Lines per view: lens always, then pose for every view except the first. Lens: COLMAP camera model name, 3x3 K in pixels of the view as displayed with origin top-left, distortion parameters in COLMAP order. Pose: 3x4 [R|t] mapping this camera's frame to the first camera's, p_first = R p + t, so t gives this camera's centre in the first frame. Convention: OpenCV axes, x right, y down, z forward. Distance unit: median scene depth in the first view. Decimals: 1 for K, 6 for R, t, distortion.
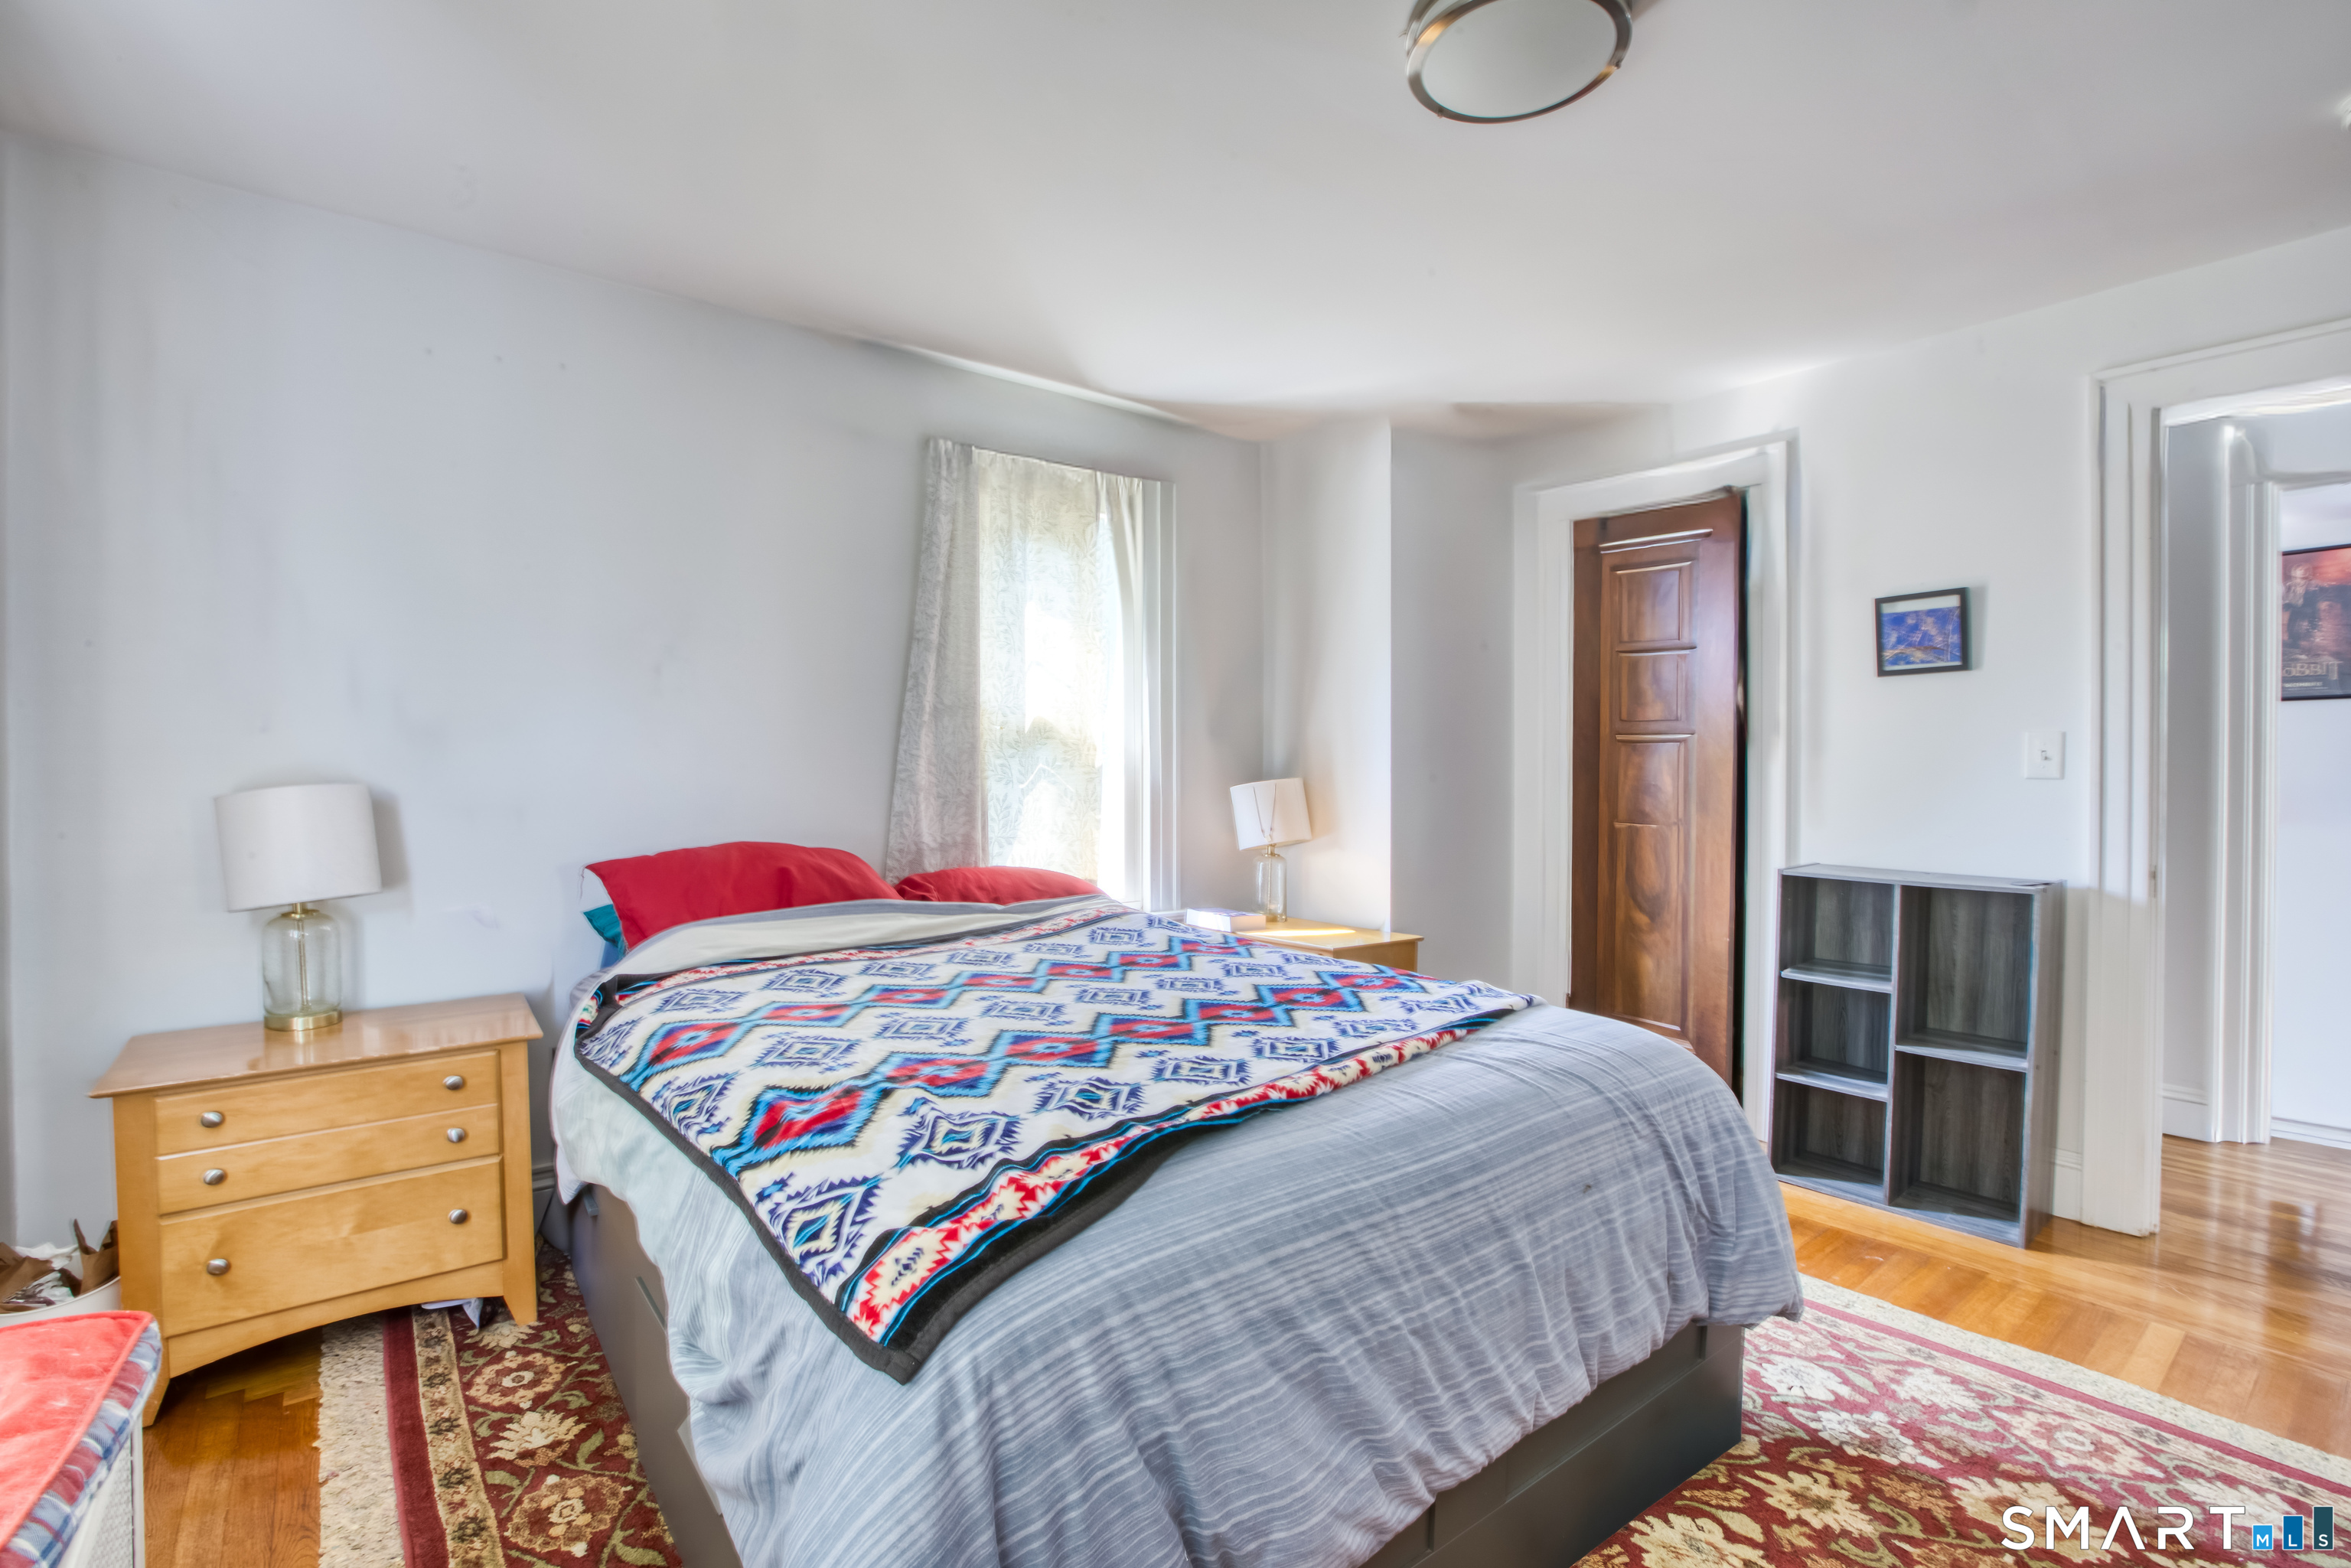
lens RADIAL K [[1065.4, 0, 1175.5], [0, 1065.4, 784.0], [0, 0, 1]] dist [-0.064957, 0.030317]
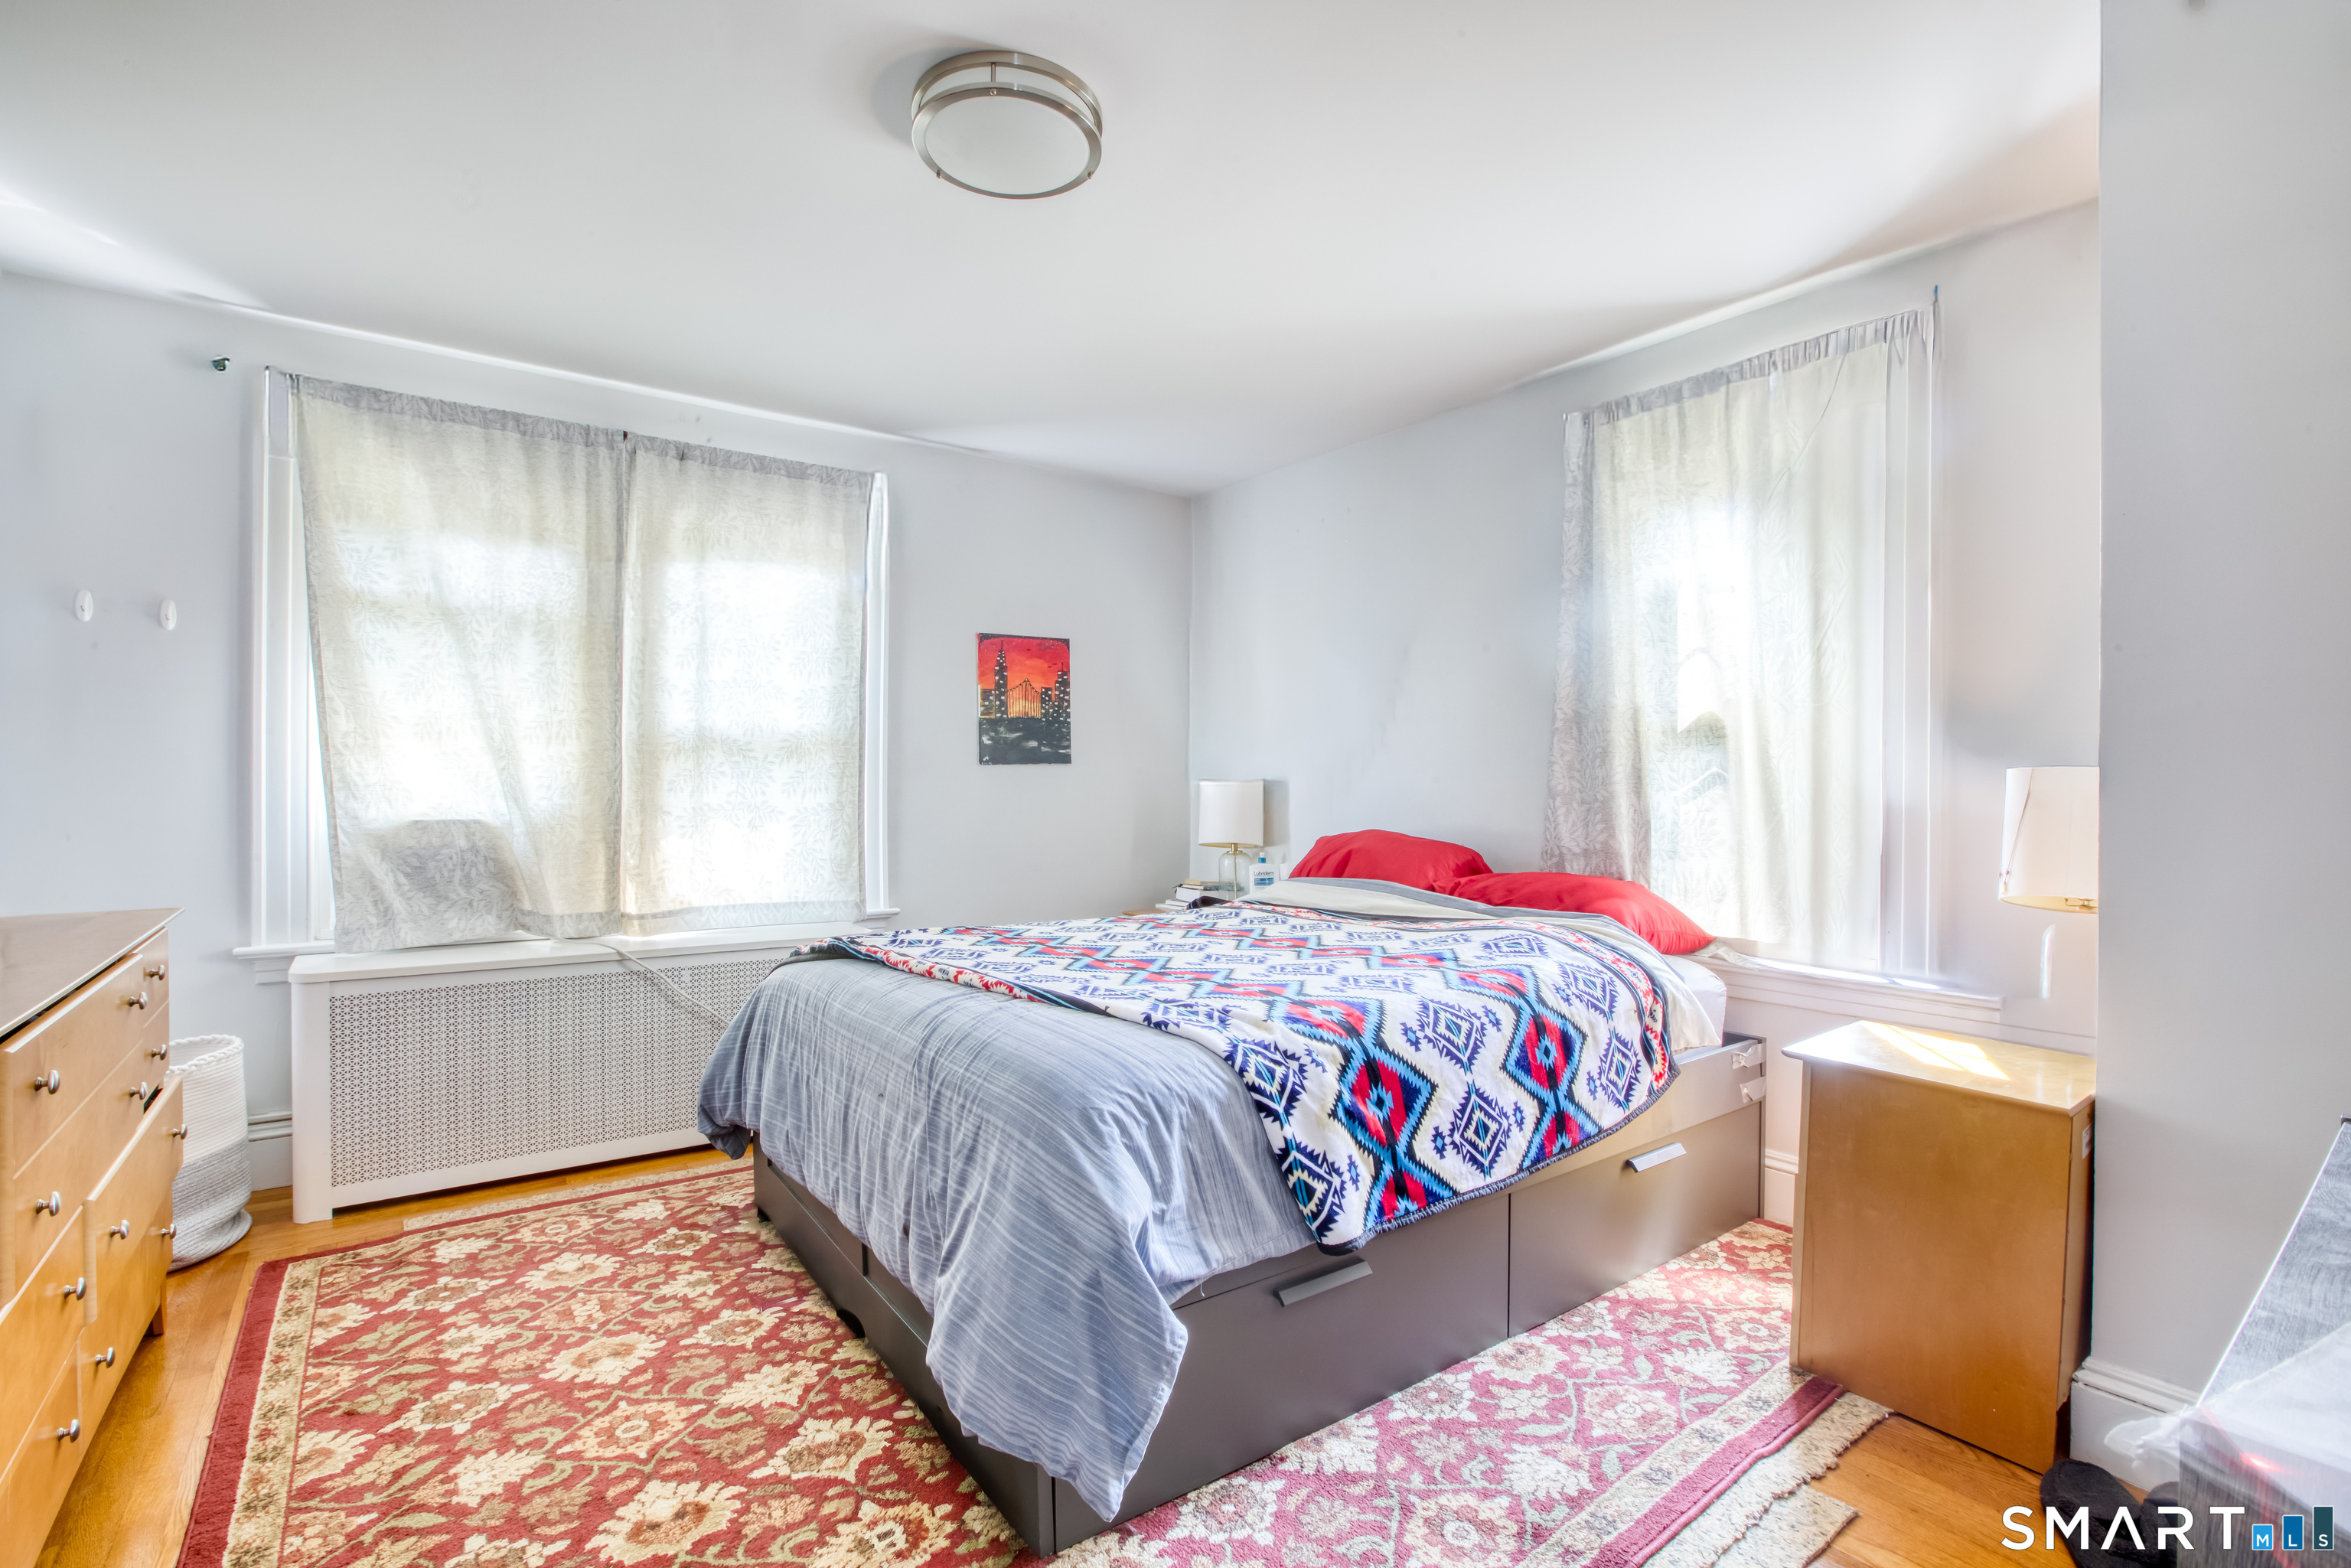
lens RADIAL K [[1065.4, 0, 1175.5], [0, 1065.4, 784.0], [0, 0, 1]] dist [-0.064957, 0.030317]
pose [[-0.040037, 0.007687, -0.999169, 1.045858], [-0.015941, 0.999838, 0.008331, -0.009502], [0.999071, 0.016261, -0.039908, 0.878138]]
